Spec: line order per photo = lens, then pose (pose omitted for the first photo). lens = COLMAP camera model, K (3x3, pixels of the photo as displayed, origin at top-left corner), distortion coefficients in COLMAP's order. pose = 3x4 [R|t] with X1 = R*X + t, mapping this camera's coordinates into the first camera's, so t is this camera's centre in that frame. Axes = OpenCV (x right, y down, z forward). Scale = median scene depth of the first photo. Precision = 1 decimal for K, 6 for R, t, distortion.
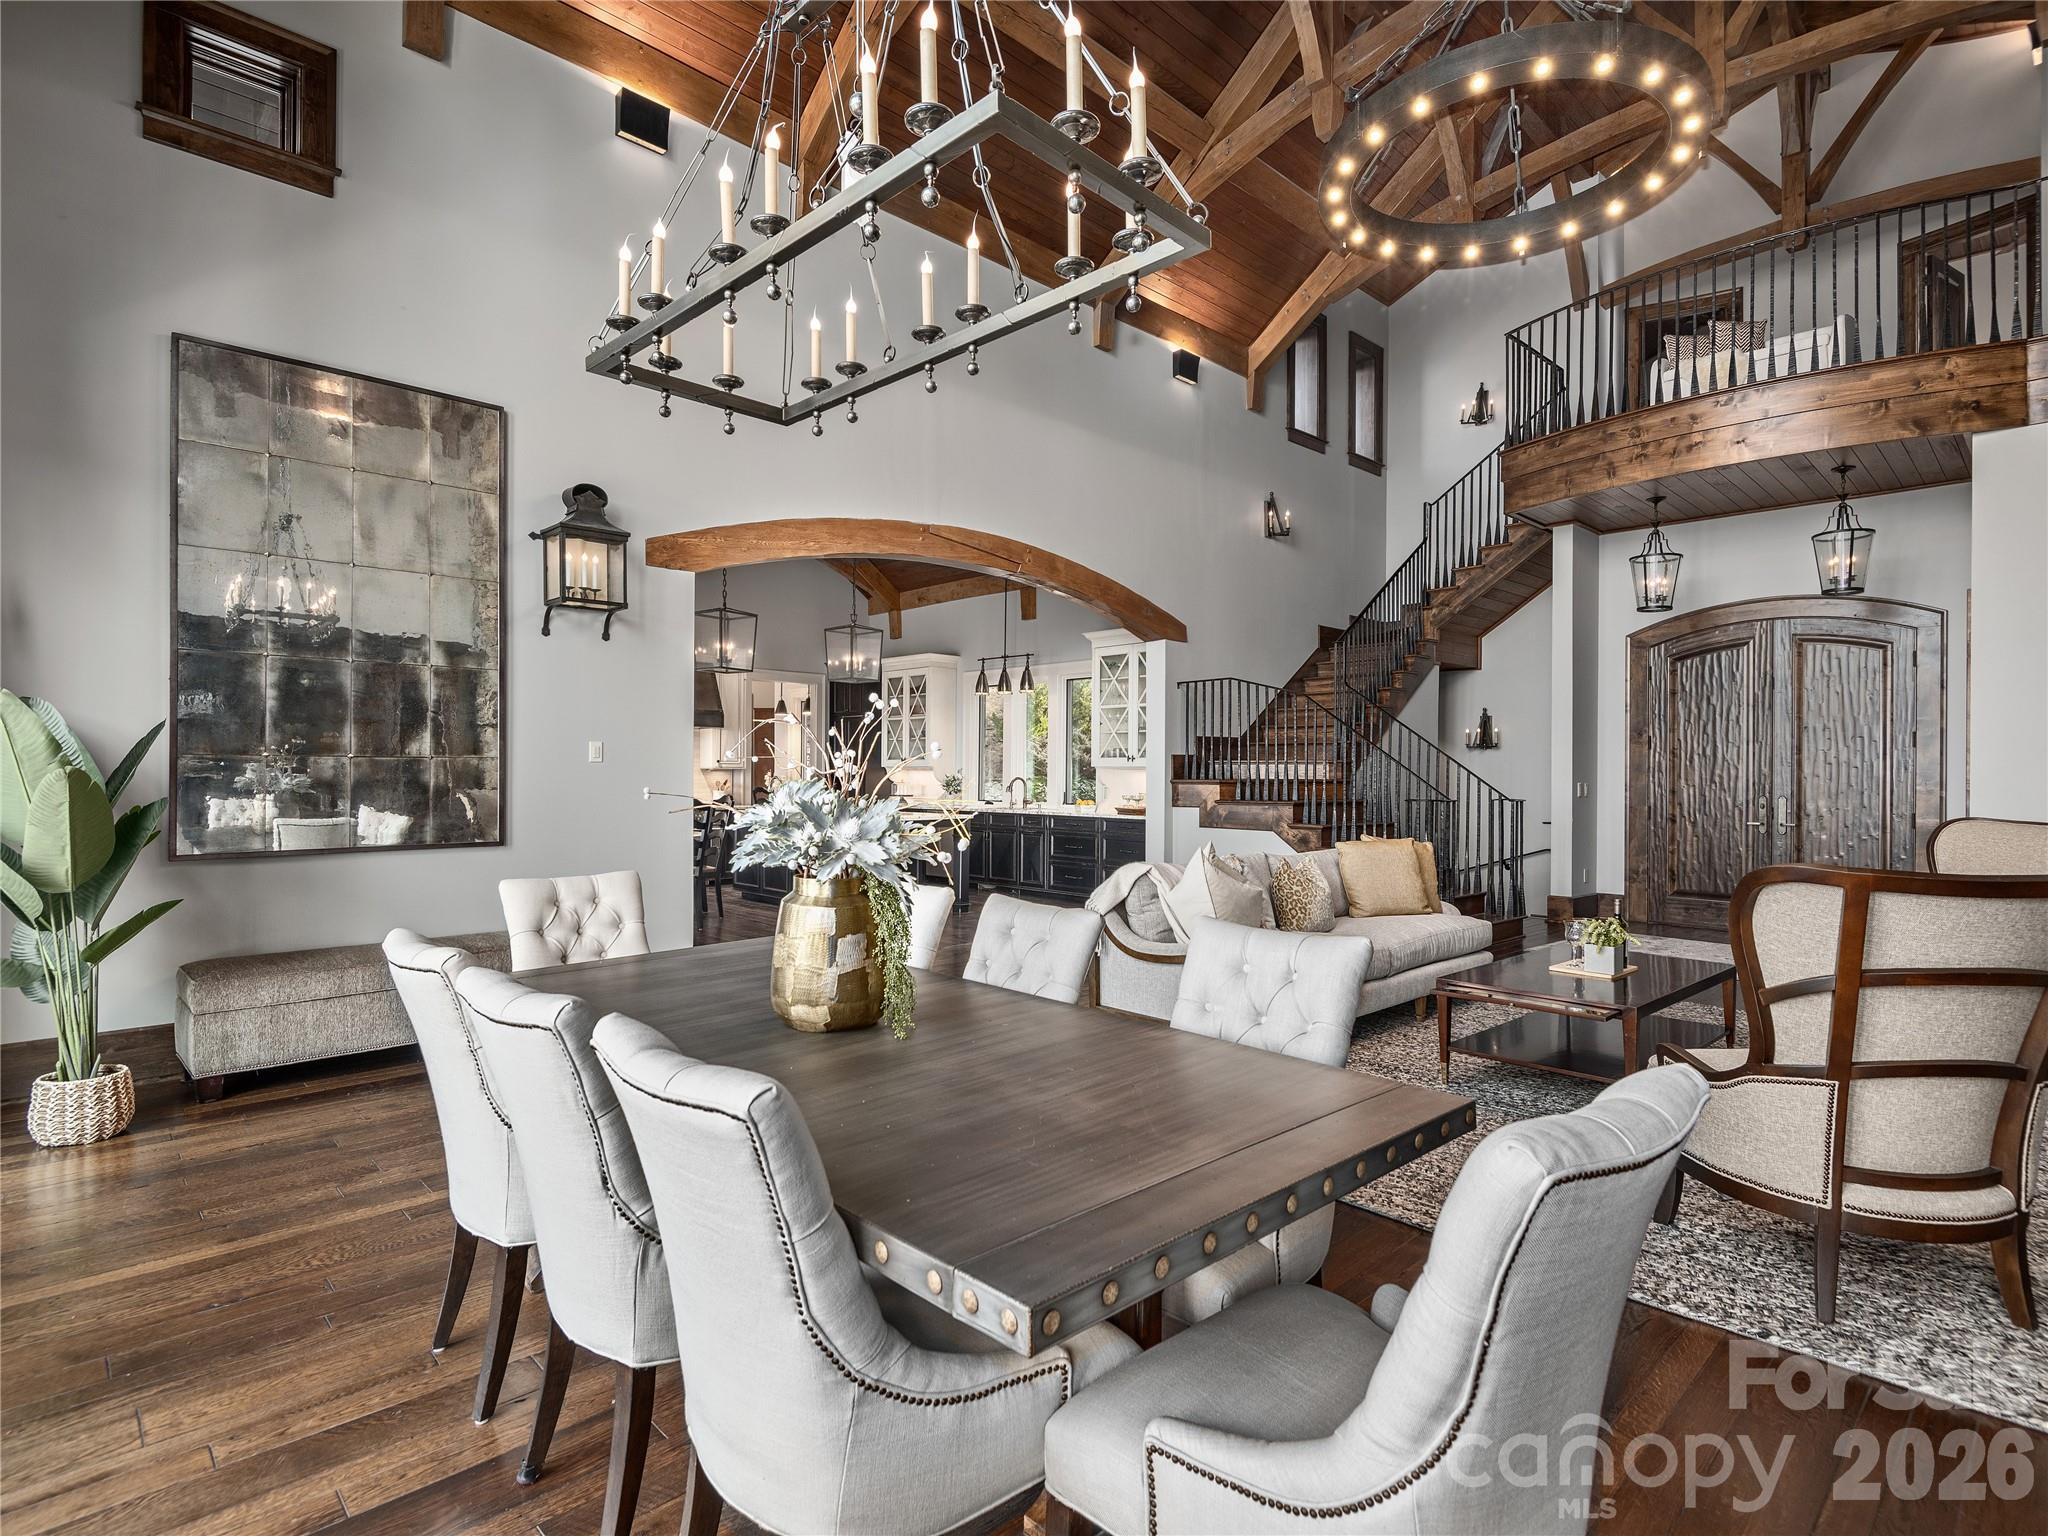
lens RADIAL K [[1031.6, 0, 1010.1], [0, 1031.6, 763.2], [0, 0, 1]] dist [0.023878, -0.014632]
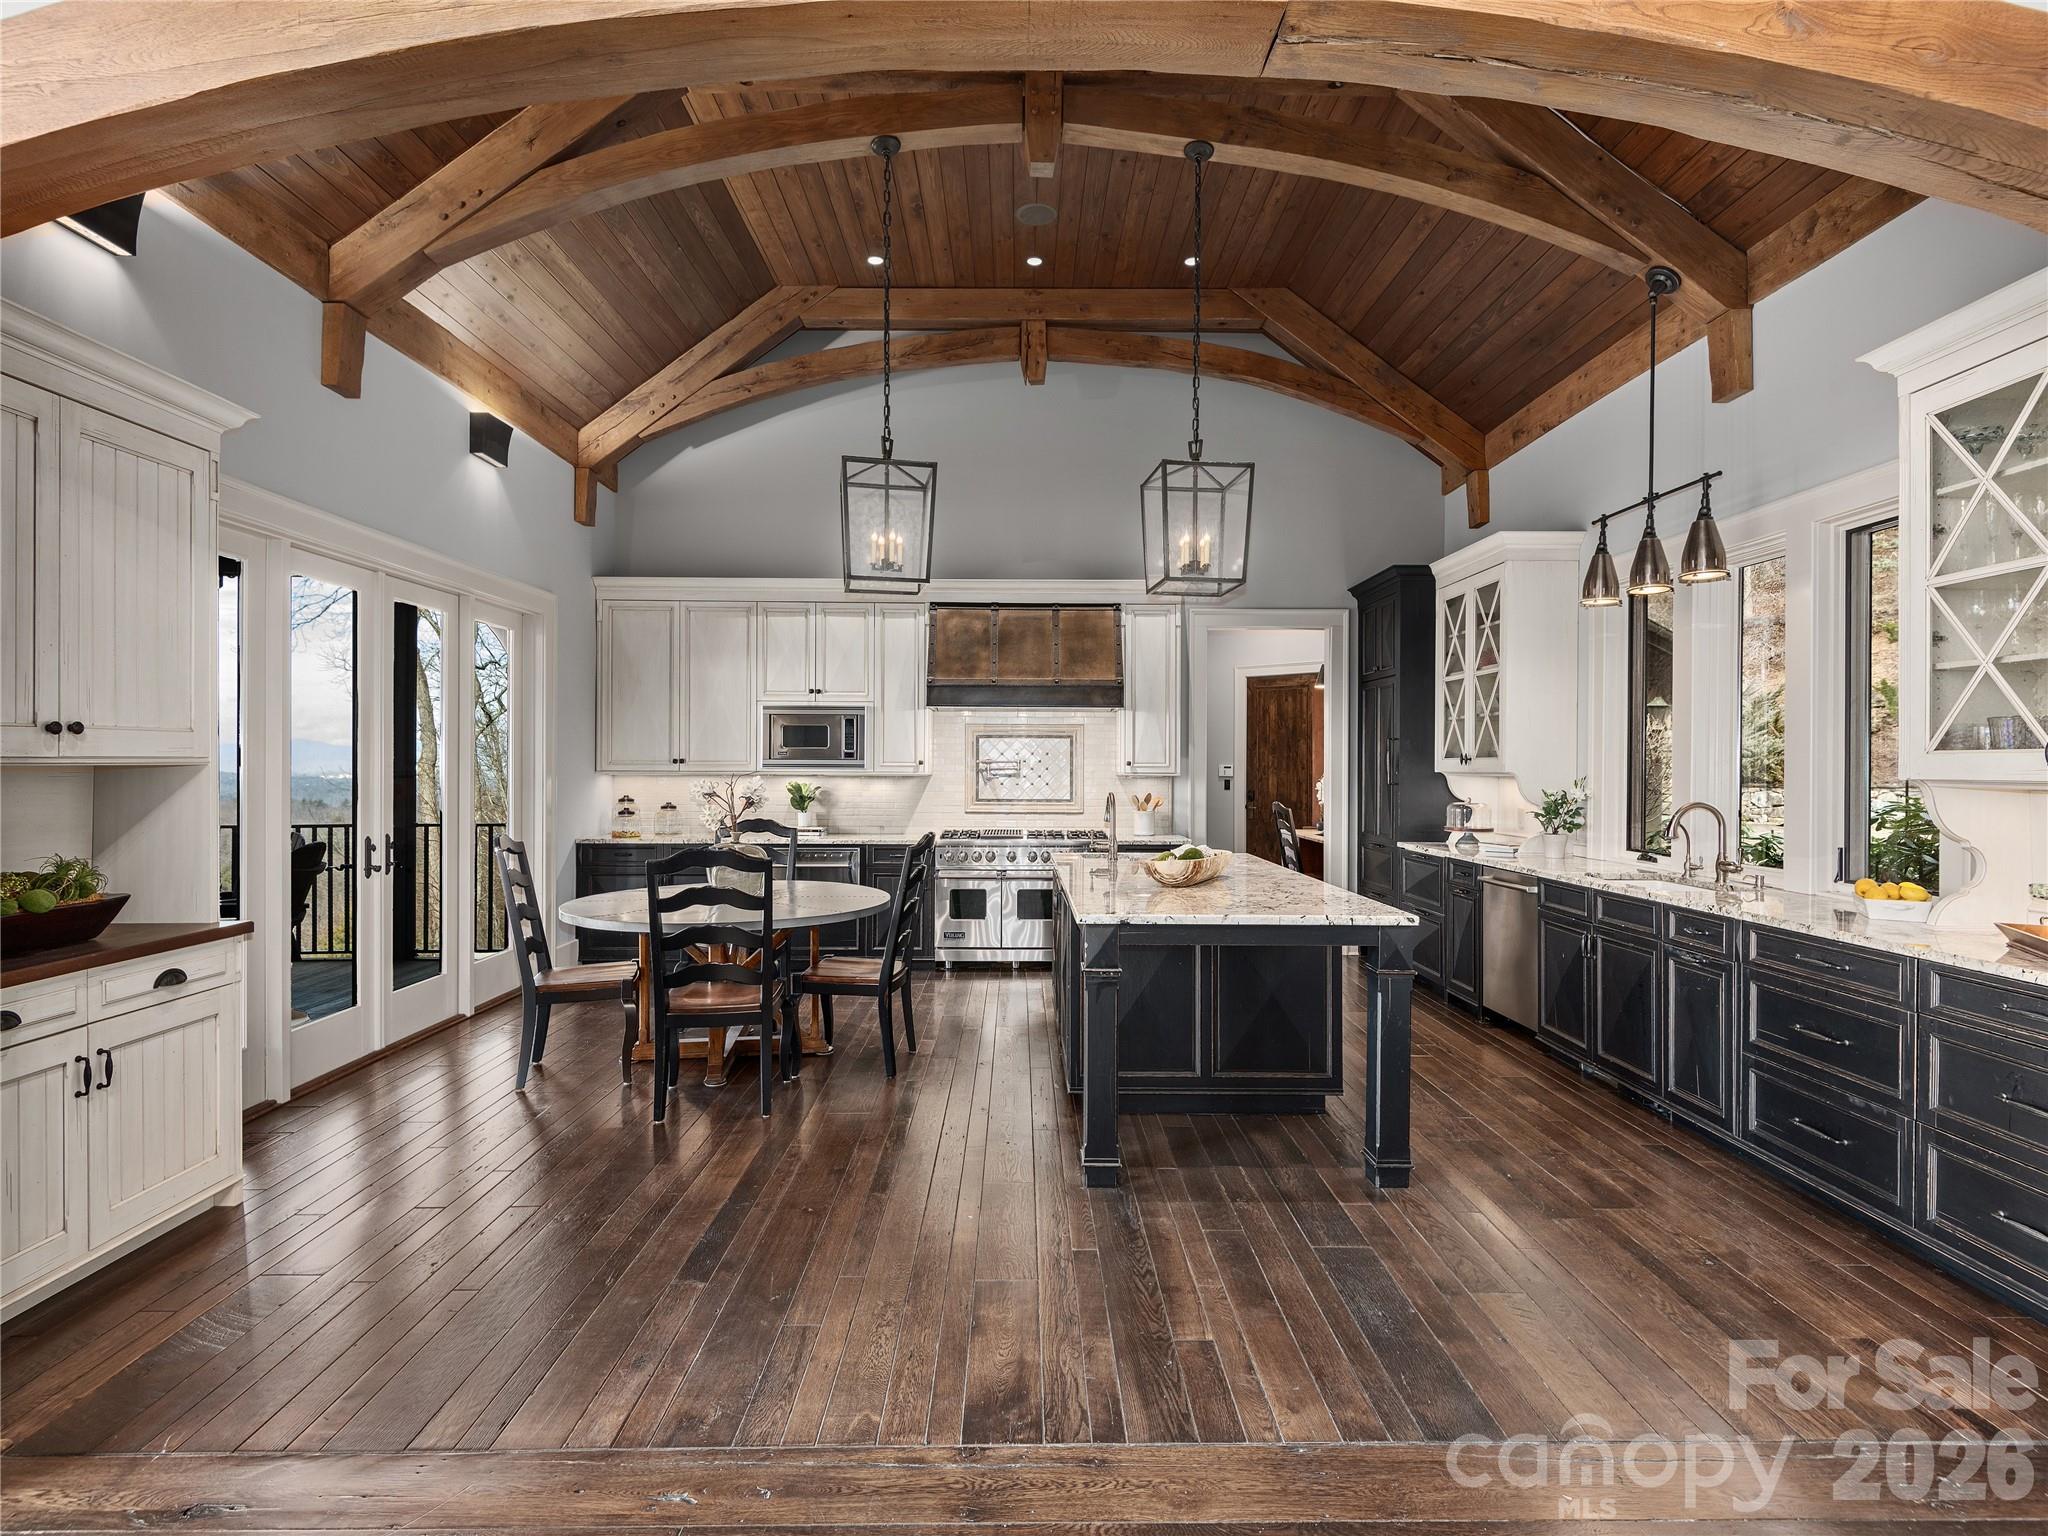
lens RADIAL K [[1031.6, 0, 1018.9], [0, 1031.6, 759.8], [0, 0, 1]] dist [0.023878, -0.014632]
pose [[0.730858, -0.004643, -0.682513, 0.083654], [0.005502, 0.999984, -0.000911, -0.003551], [0.682507, -0.003090, 0.730873, 0.502633]]
